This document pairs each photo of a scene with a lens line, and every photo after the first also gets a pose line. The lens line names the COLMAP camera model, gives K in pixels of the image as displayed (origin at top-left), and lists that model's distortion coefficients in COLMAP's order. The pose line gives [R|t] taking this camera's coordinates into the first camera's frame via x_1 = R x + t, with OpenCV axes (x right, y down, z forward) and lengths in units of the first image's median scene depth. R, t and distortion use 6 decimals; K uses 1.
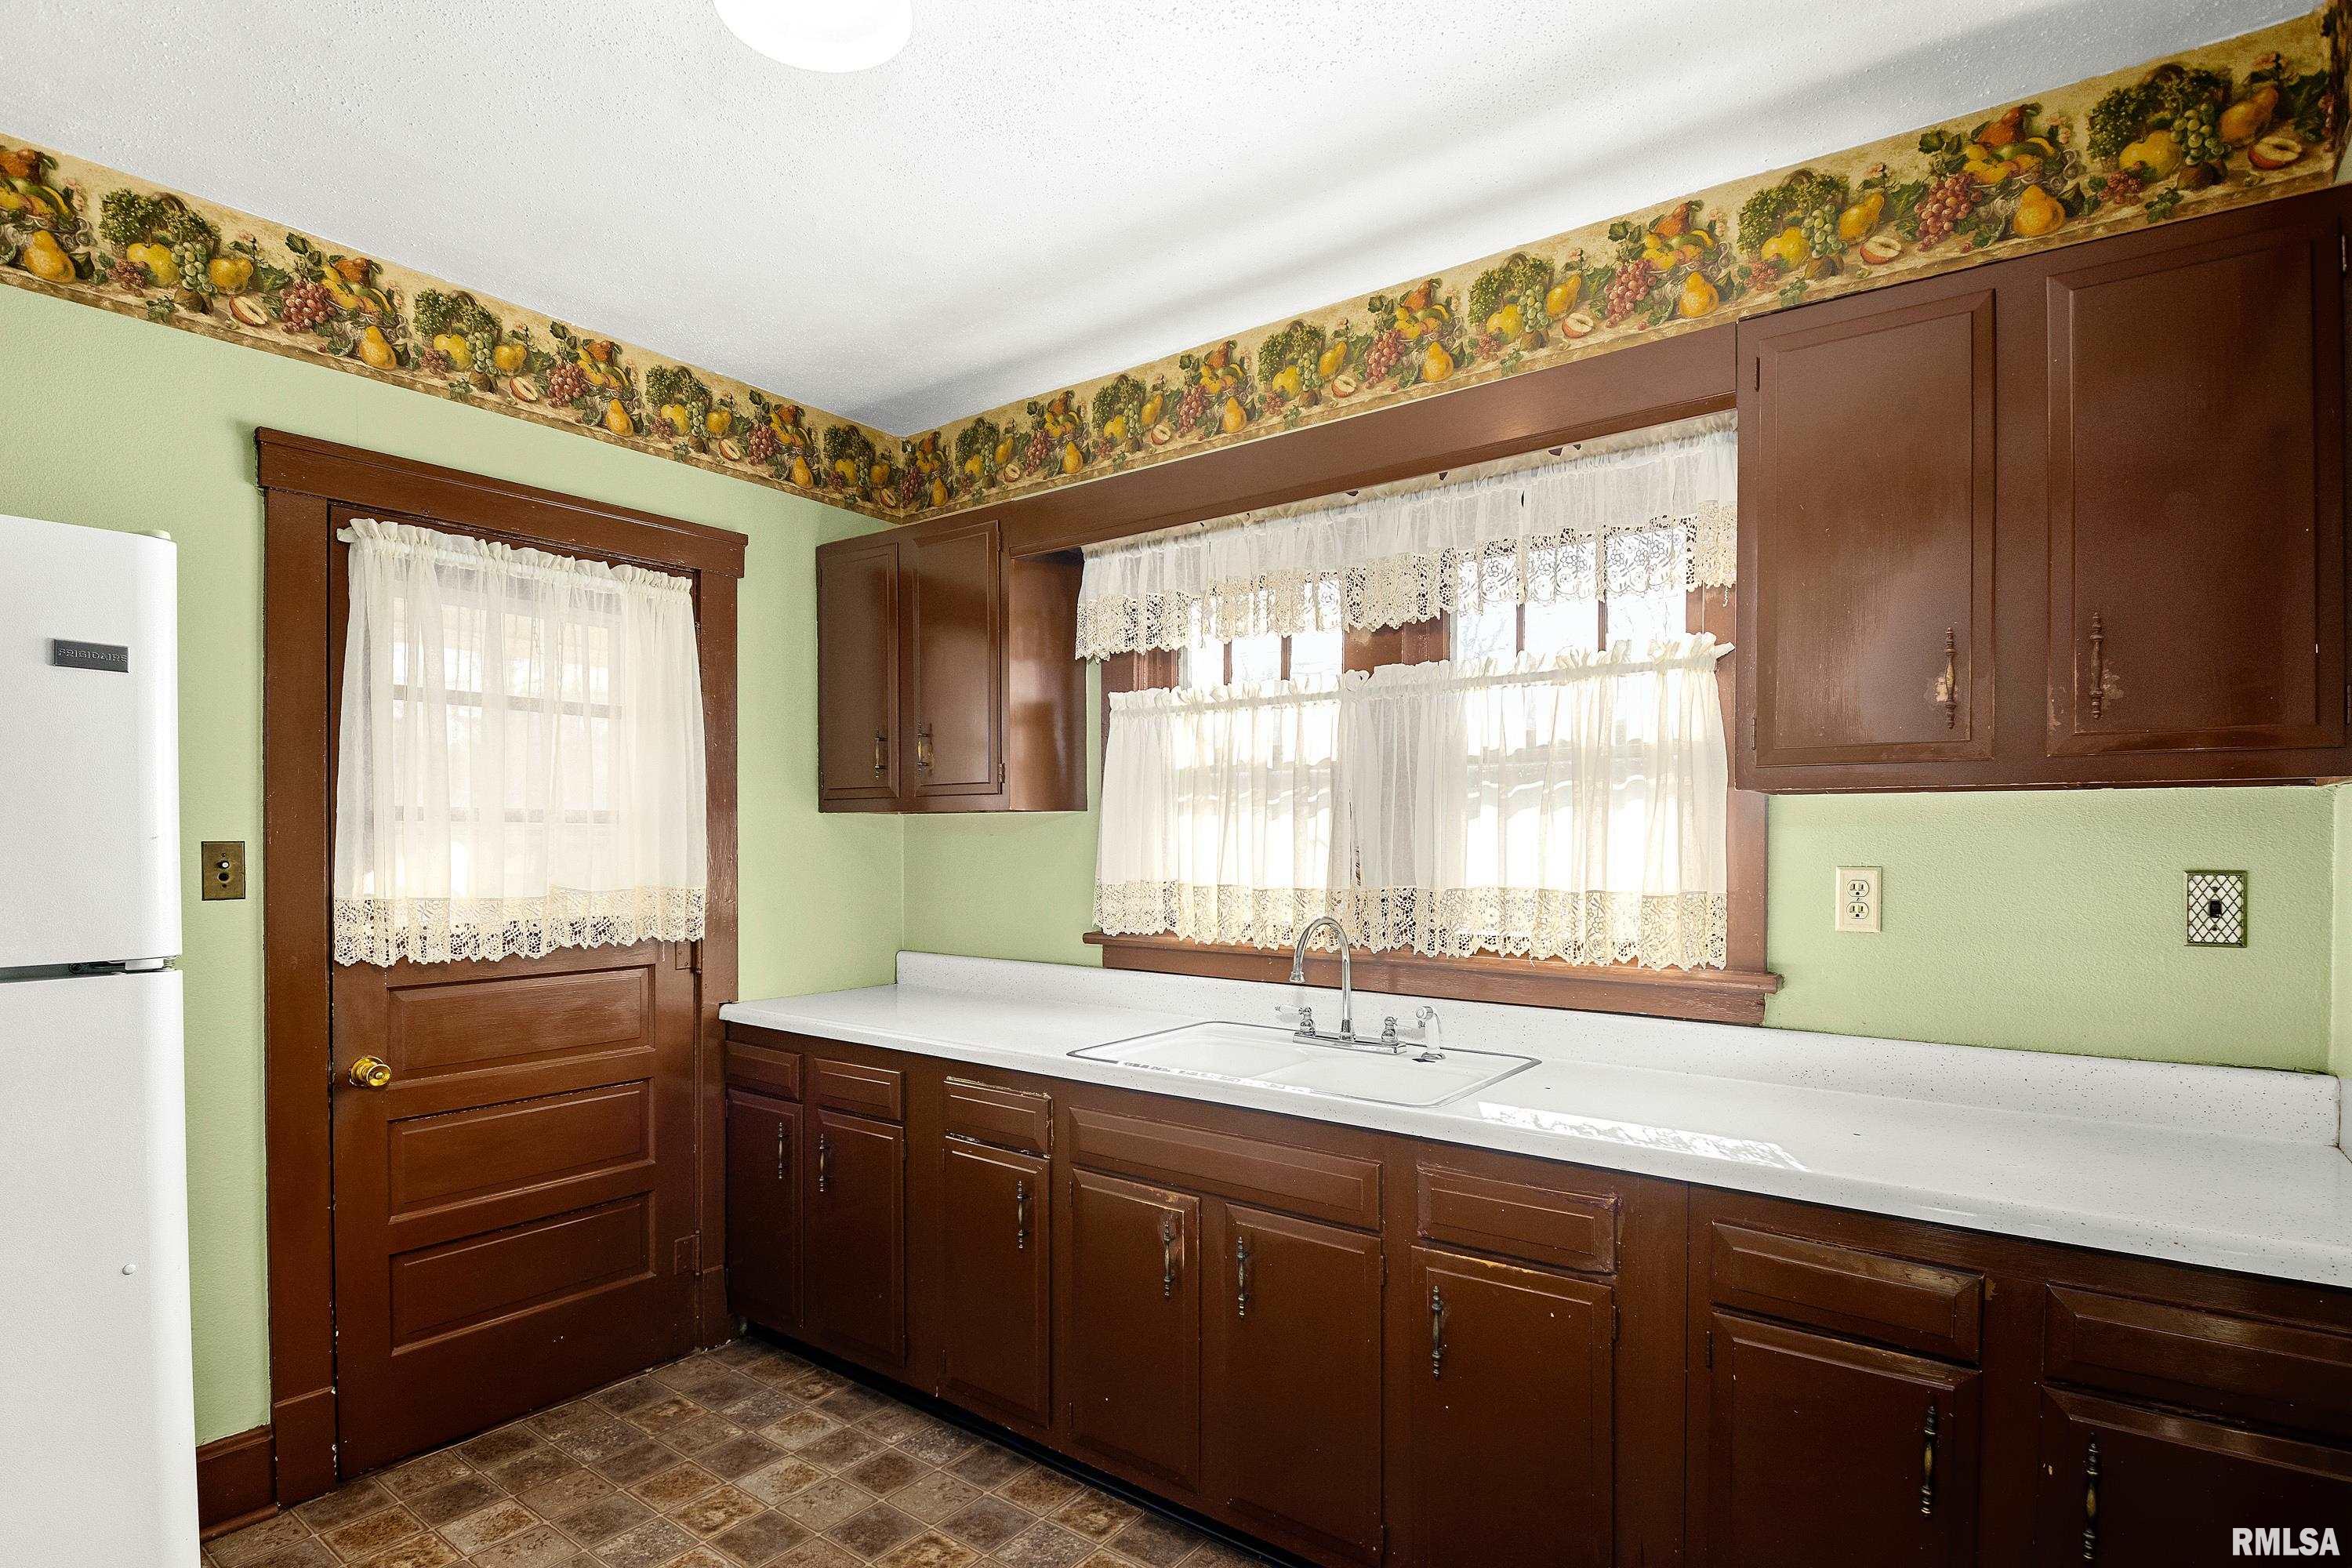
lens RADIAL K [[1196.9, 0, 1180.5], [0, 1196.9, 852.2], [0, 0, 1]] dist [0.030480, -0.037710]
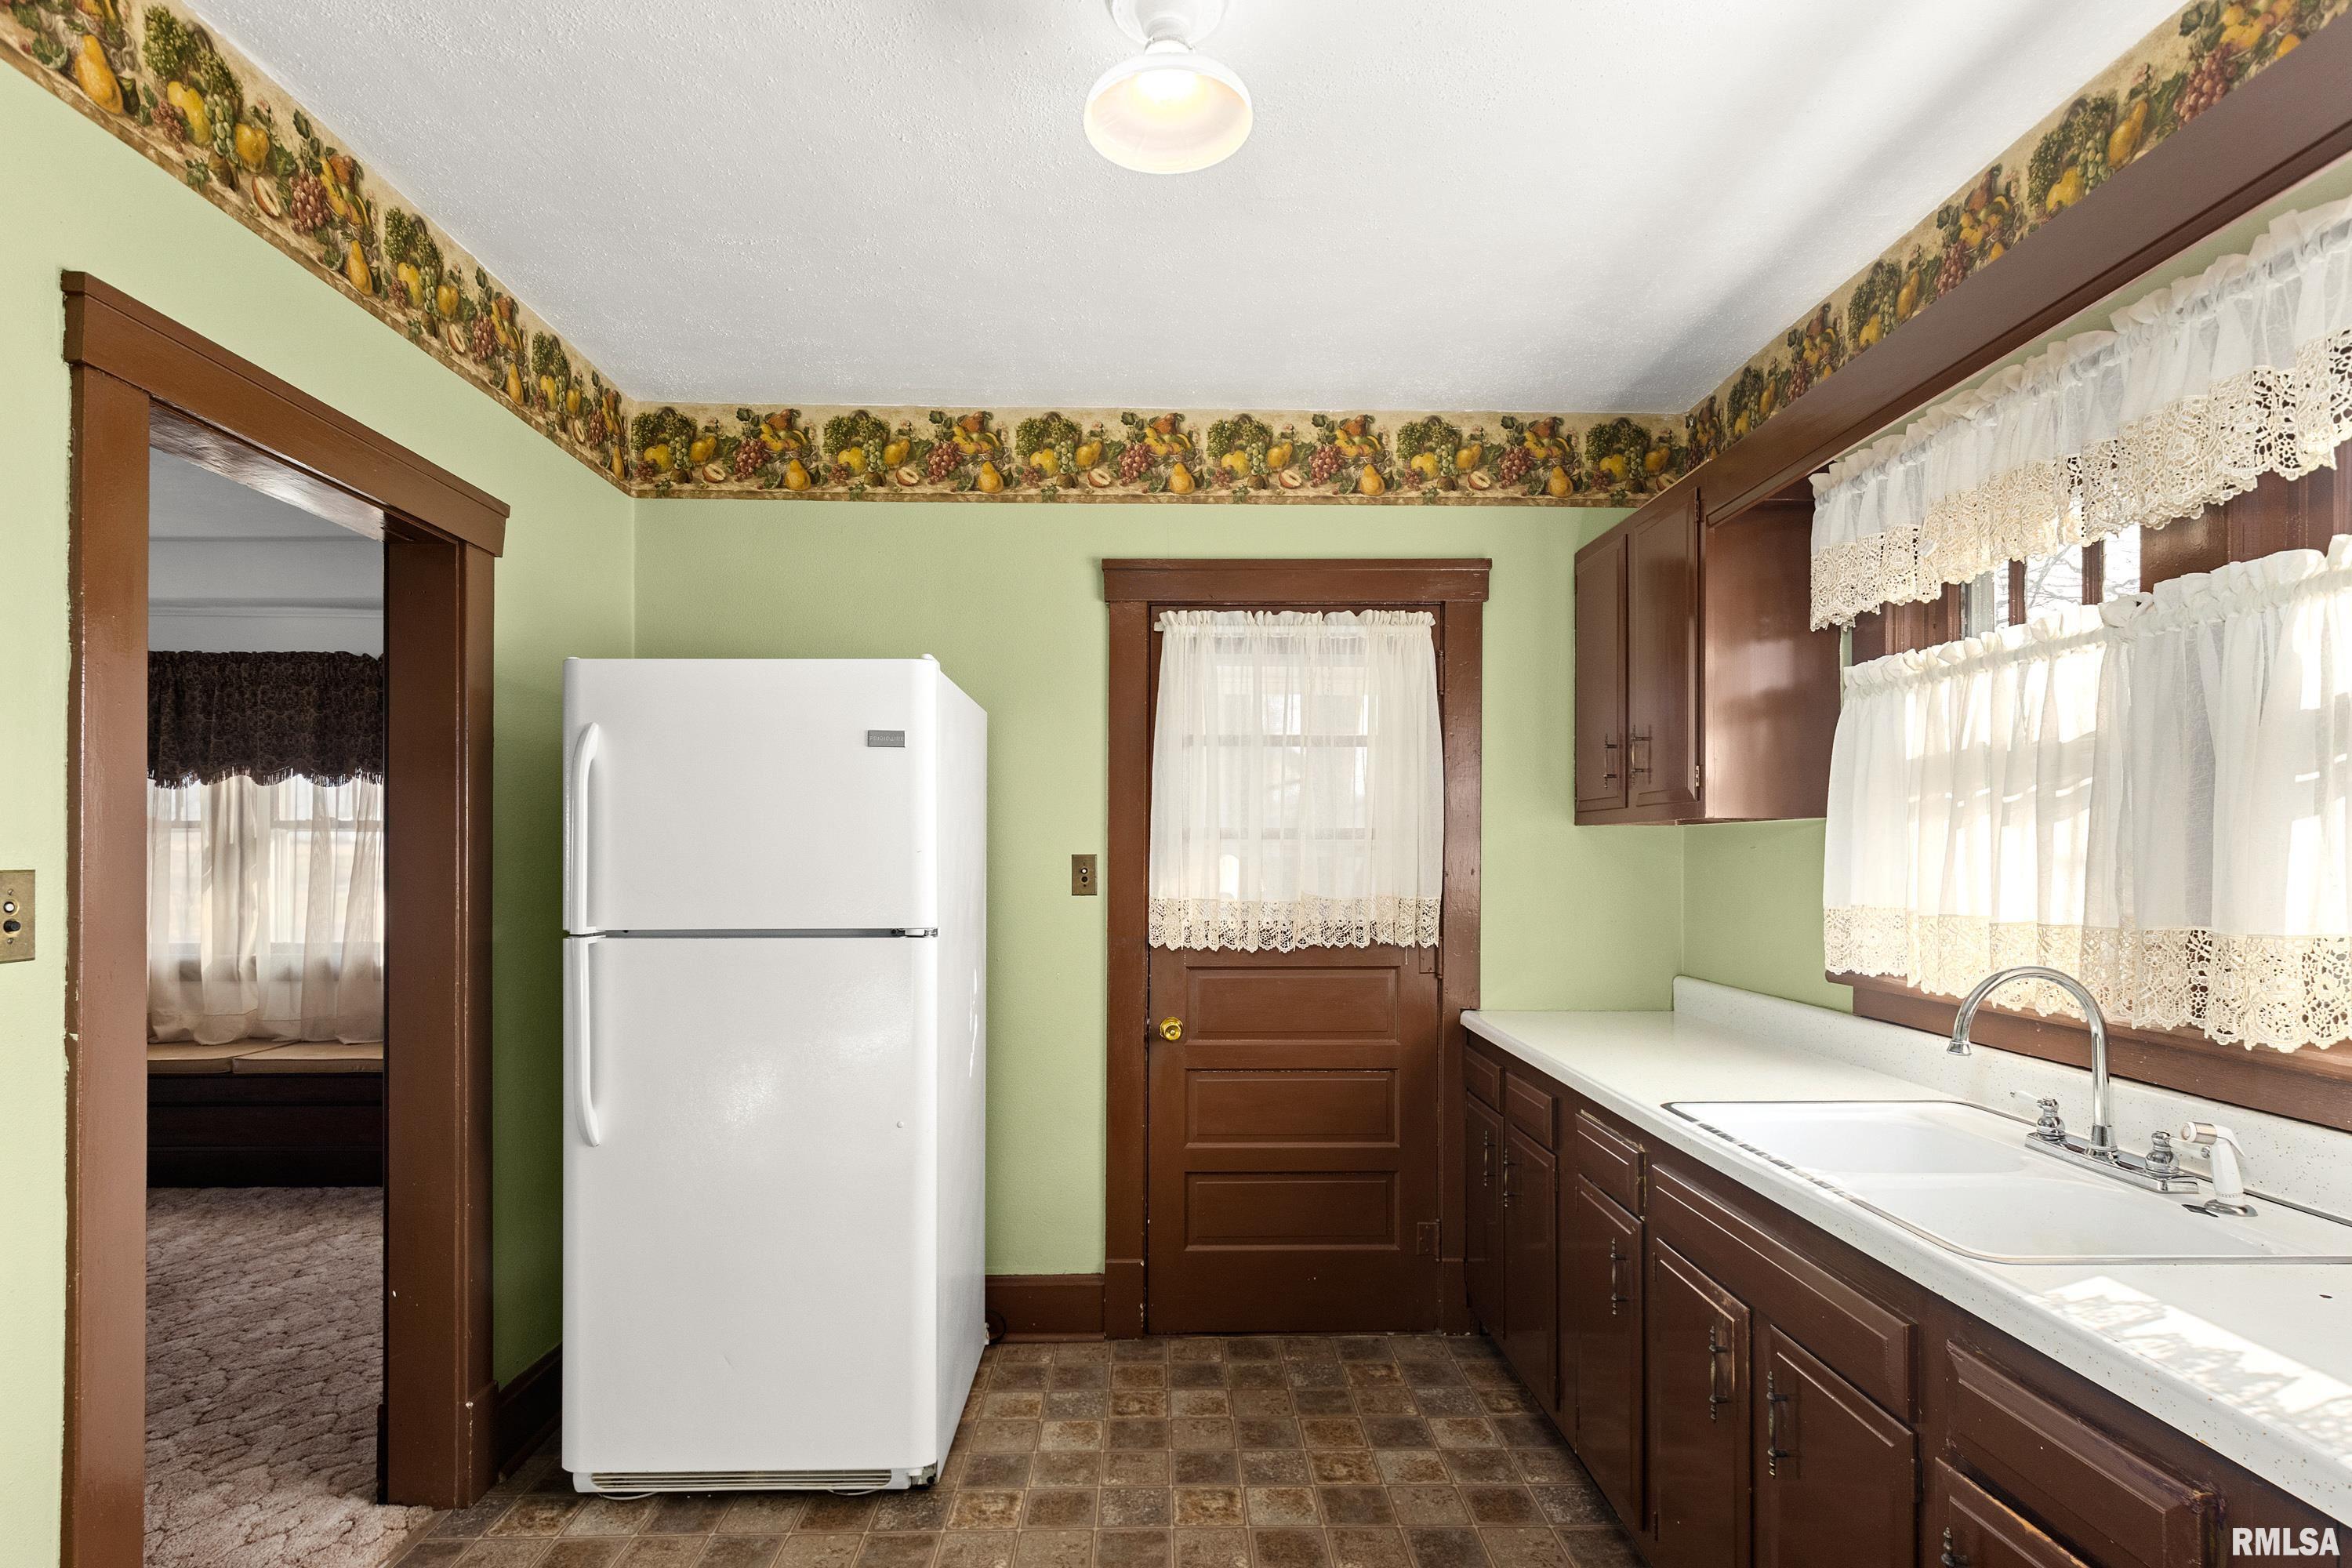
lens RADIAL K [[1210.7, 0, 1187.7], [0, 1210.7, 854.6], [0, 0, 1]] dist [0.017413, -0.013925]
pose [[0.609287, 0.001304, -0.792949, 0.358373], [-0.008756, 0.999949, -0.005084, -0.001914], [0.792901, 0.010041, 0.609267, 0.186329]]
